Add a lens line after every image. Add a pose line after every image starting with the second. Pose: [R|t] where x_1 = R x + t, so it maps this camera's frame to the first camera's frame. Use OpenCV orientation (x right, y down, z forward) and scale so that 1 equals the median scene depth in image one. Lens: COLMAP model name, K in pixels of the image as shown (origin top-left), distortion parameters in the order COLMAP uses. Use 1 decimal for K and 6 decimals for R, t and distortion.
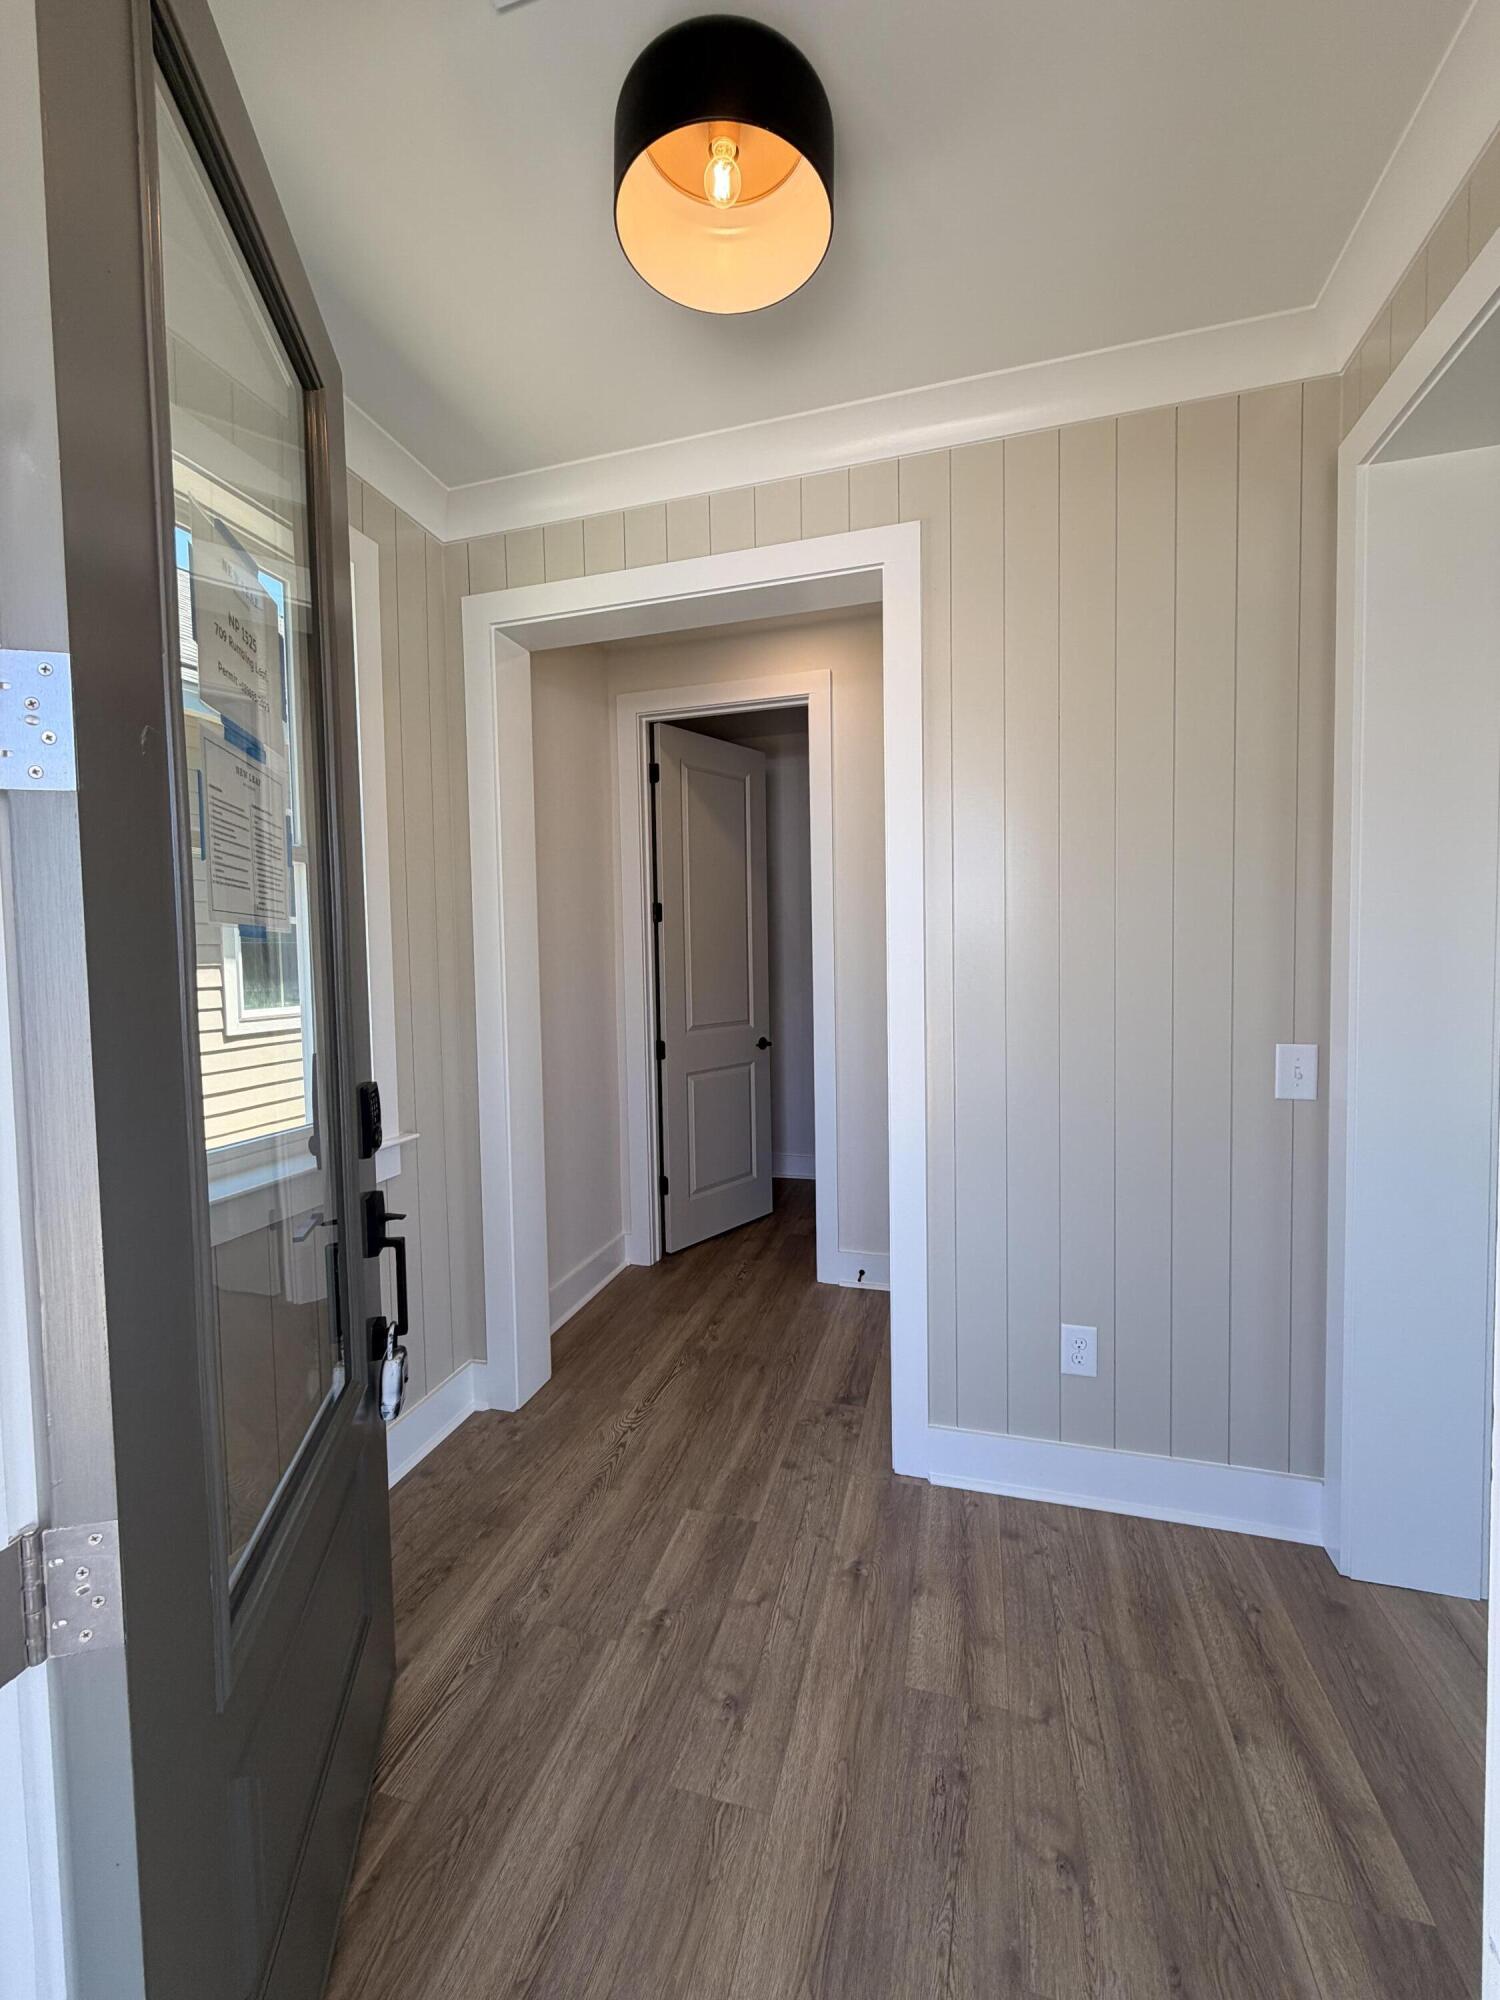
lens RADIAL K [[799.5, 0, 736.6], [0, 799.5, 1004.5], [0, 0, 1]] dist [-0.001039, 0.000275]
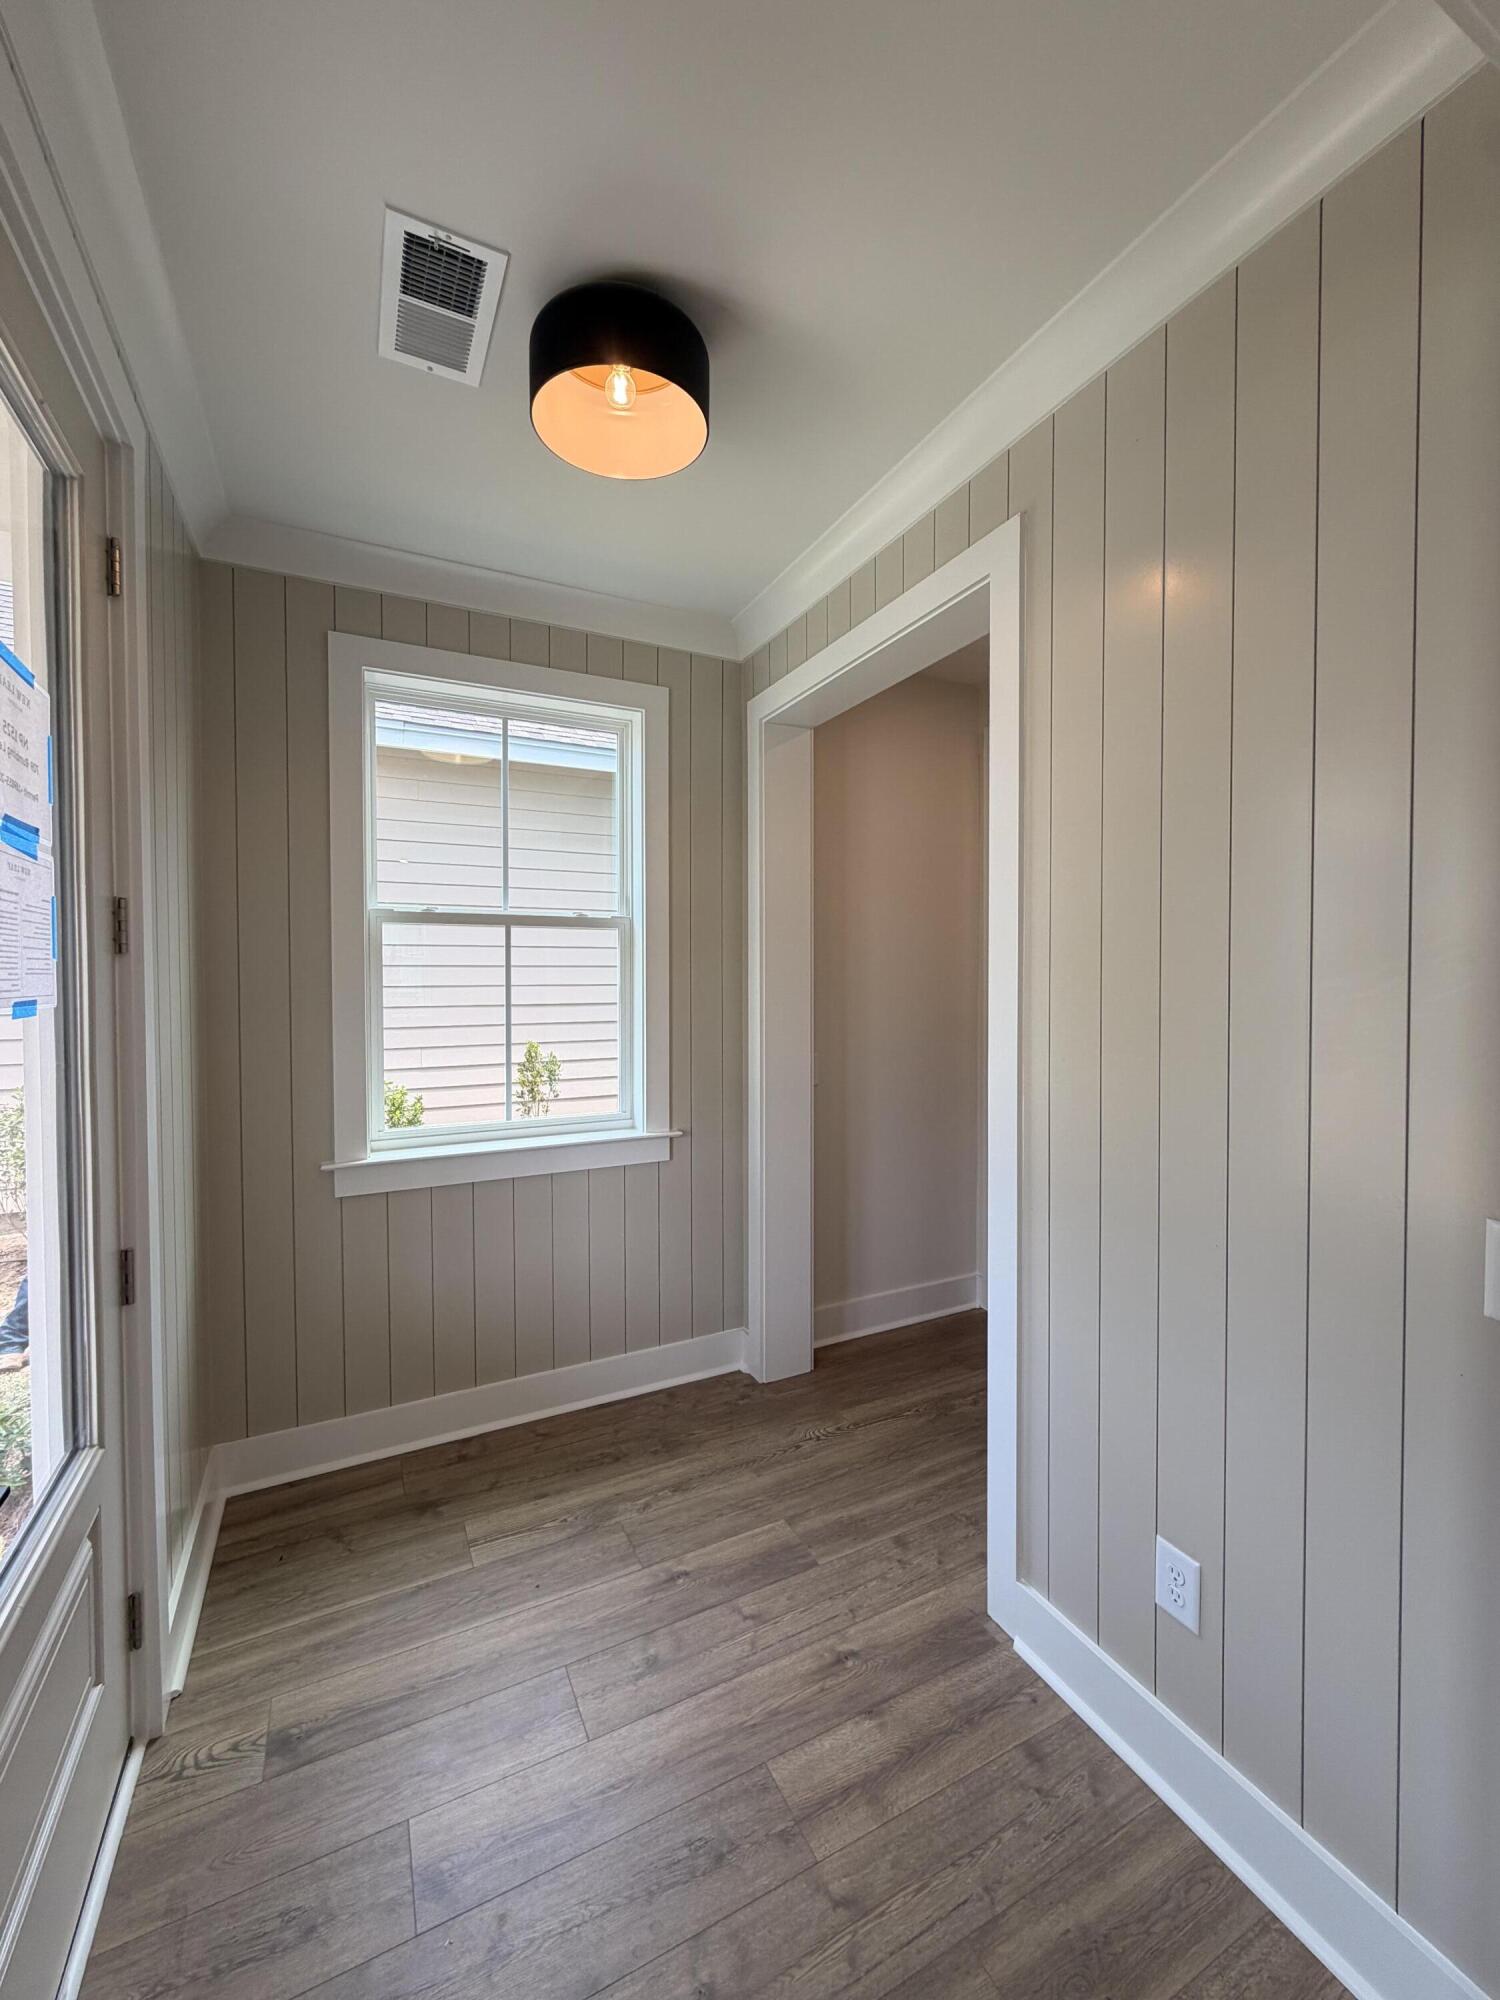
lens RADIAL K [[799.5, 0, 747.4], [0, 799.5, 998.7], [0, 0, 1]] dist [-0.001039, 0.000275]
pose [[0.671114, 0.039735, -0.740288, 0.775278], [-0.051436, 0.998652, 0.006973, -0.084816], [0.739568, 0.033398, 0.672253, 0.250389]]
